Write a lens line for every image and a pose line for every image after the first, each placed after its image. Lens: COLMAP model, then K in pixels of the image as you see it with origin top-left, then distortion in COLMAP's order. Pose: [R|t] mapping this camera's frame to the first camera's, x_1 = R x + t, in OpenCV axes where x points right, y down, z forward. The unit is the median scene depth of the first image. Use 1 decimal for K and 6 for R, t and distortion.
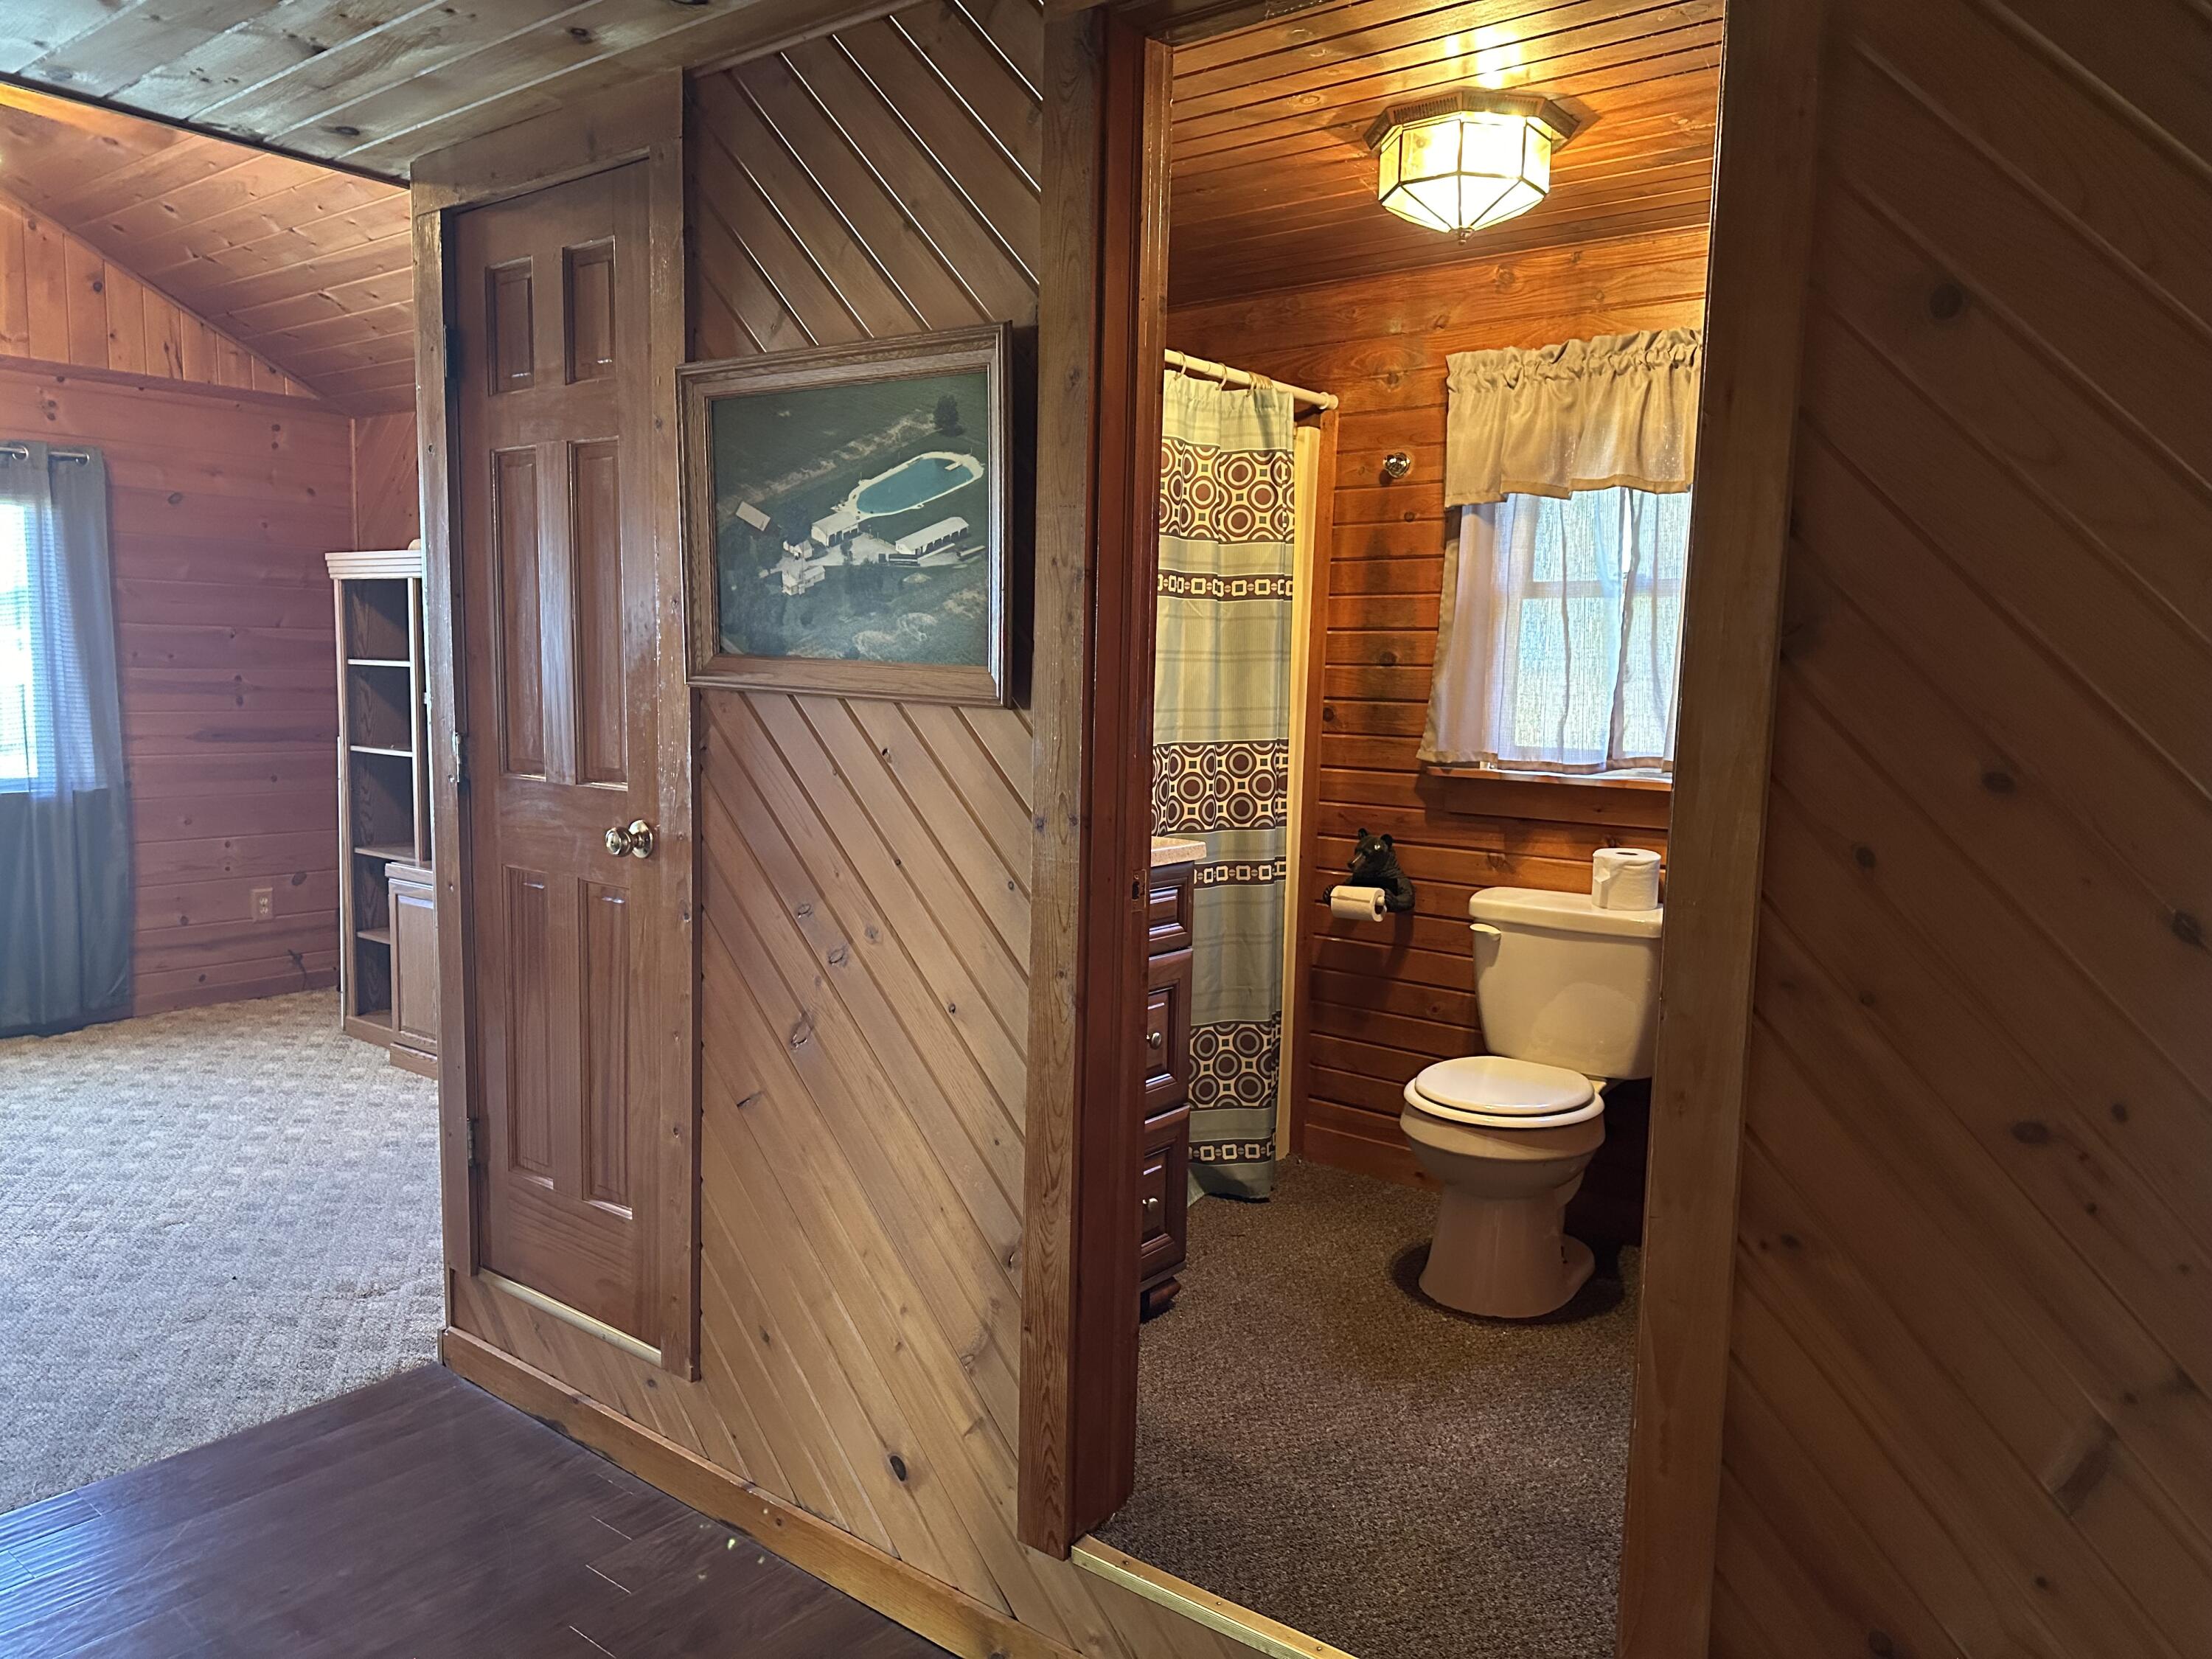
lens RADIAL K [[1559.6, 0, 1146.2], [0, 1559.6, 859.8], [0, 0, 1]] dist [0.078184, -0.105266]
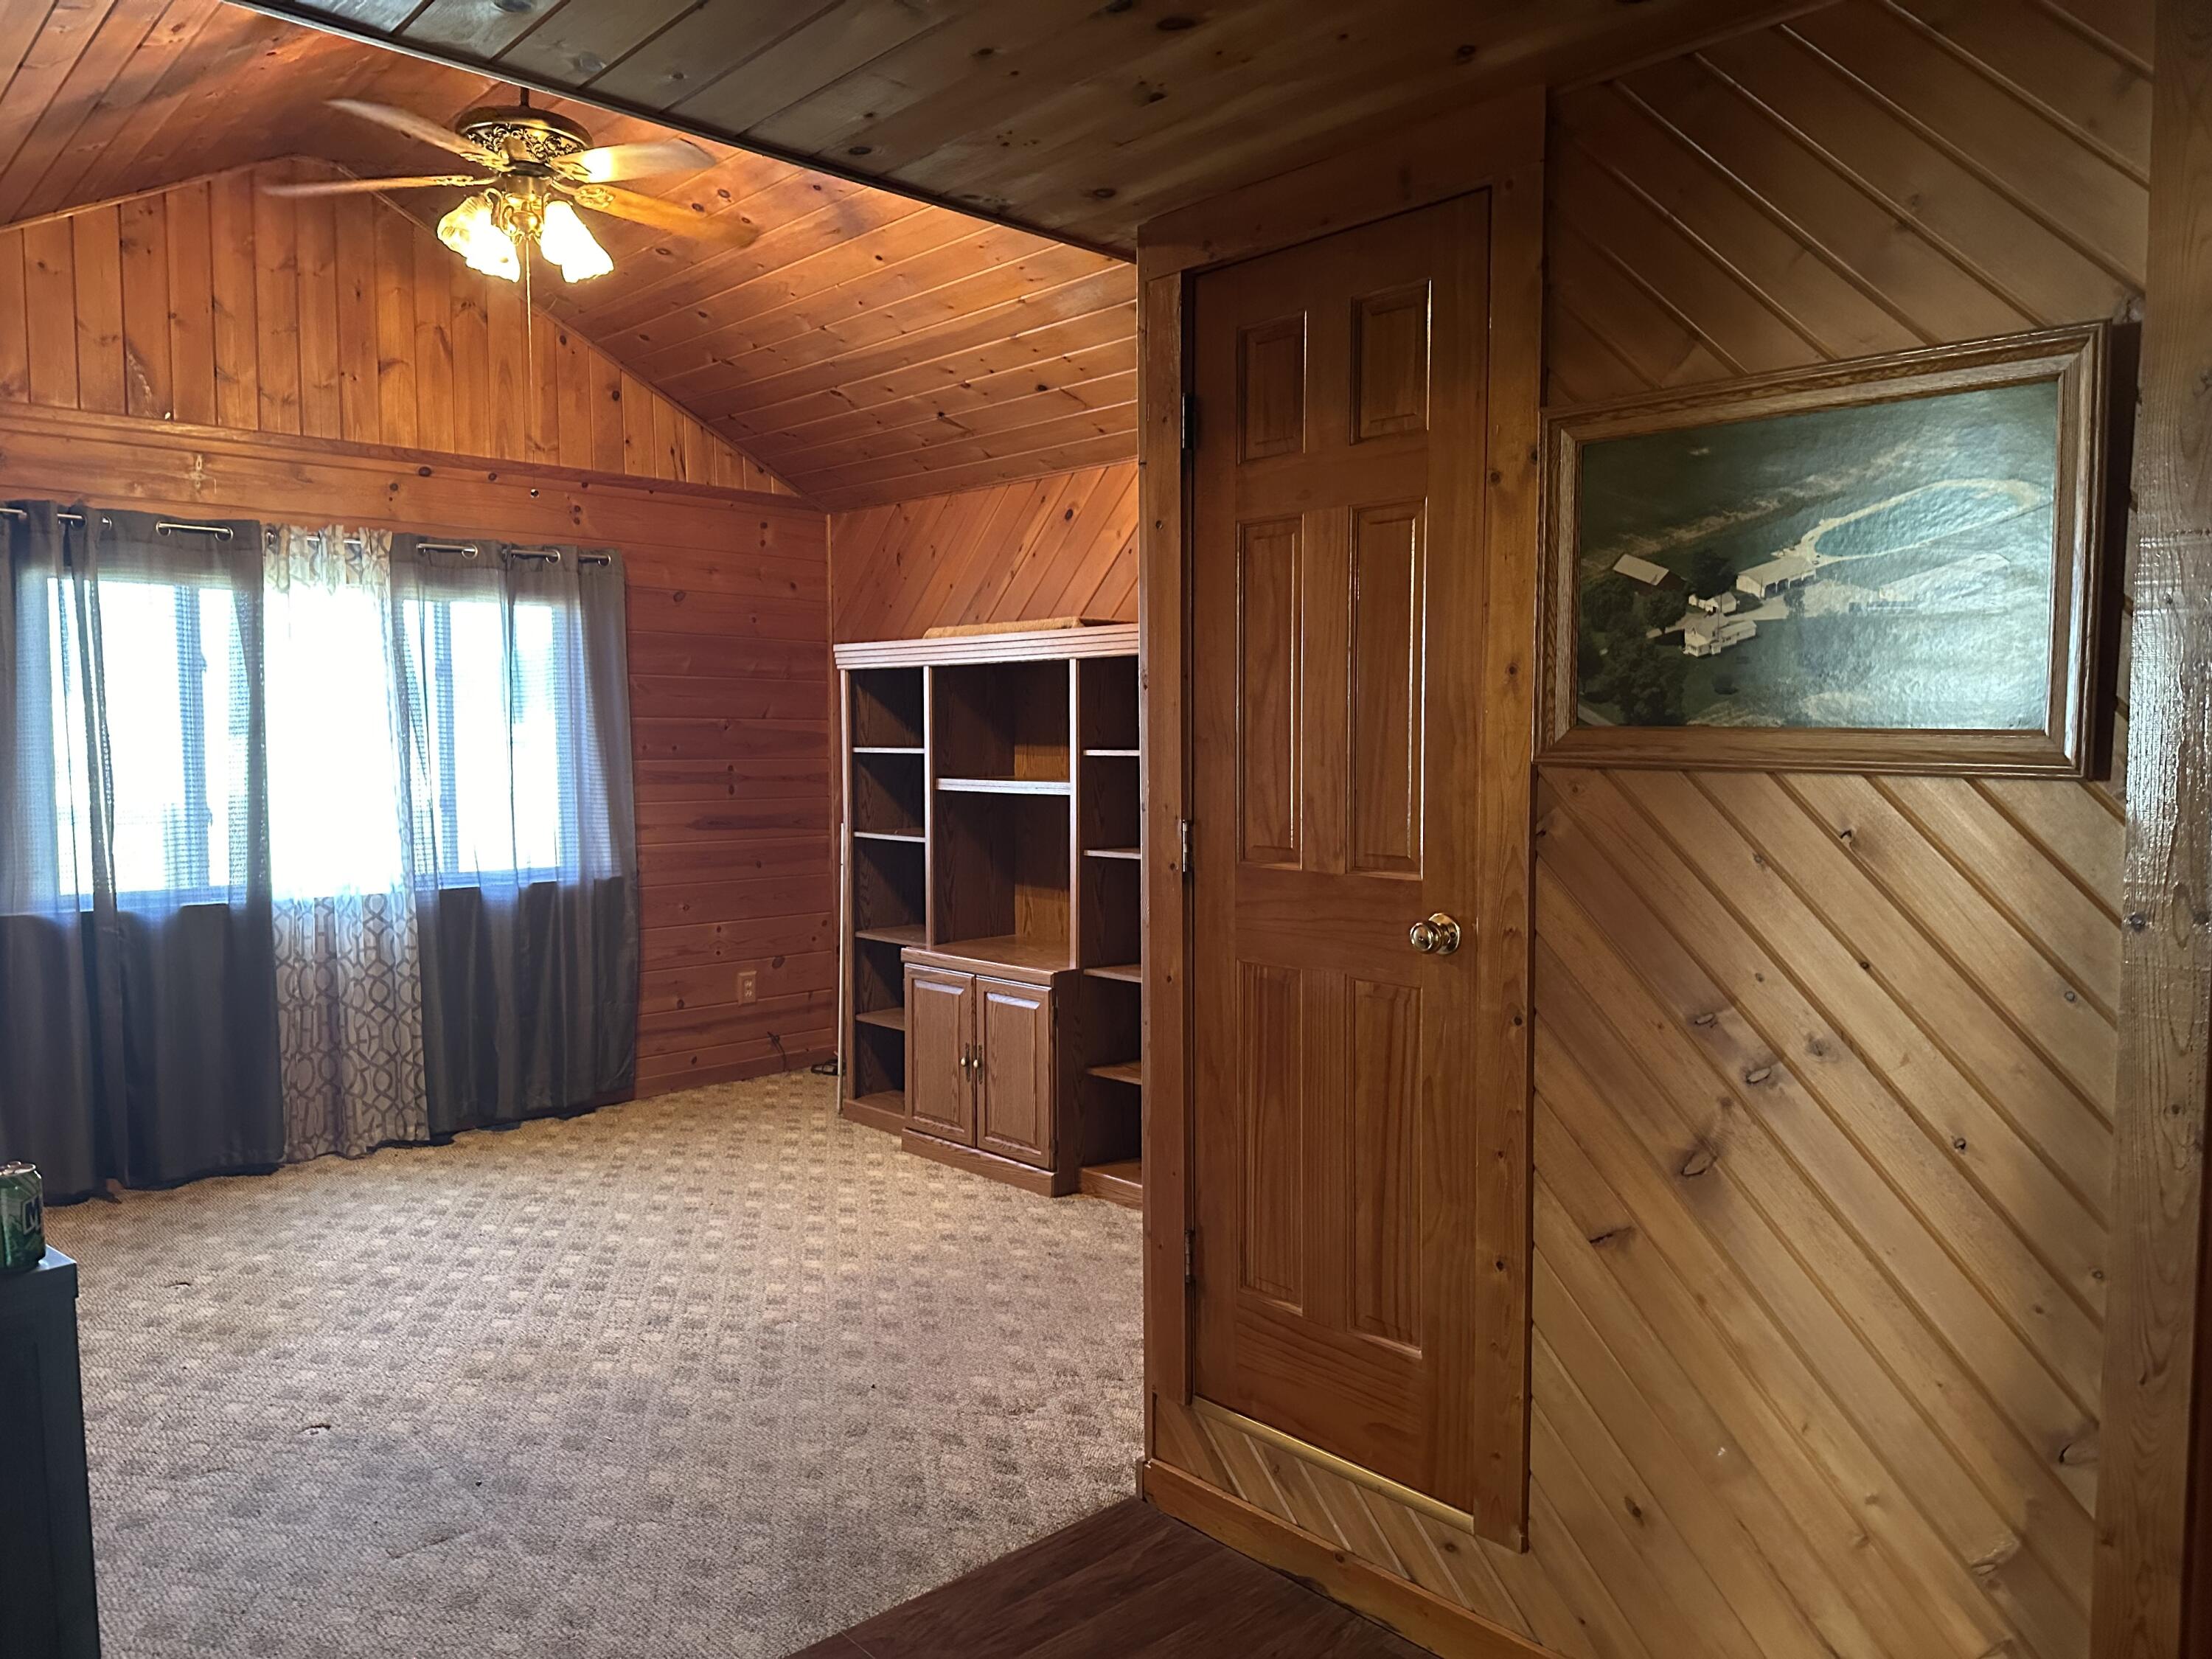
lens RADIAL K [[1559.6, 0, 1146.2], [0, 1559.6, 859.8], [0, 0, 1]] dist [0.078184, -0.105266]
pose [[0.987993, -0.014809, -0.153789, -0.201625], [0.008057, 0.998980, -0.044436, -0.009969], [0.154290, 0.042663, 0.987104, 0.048568]]
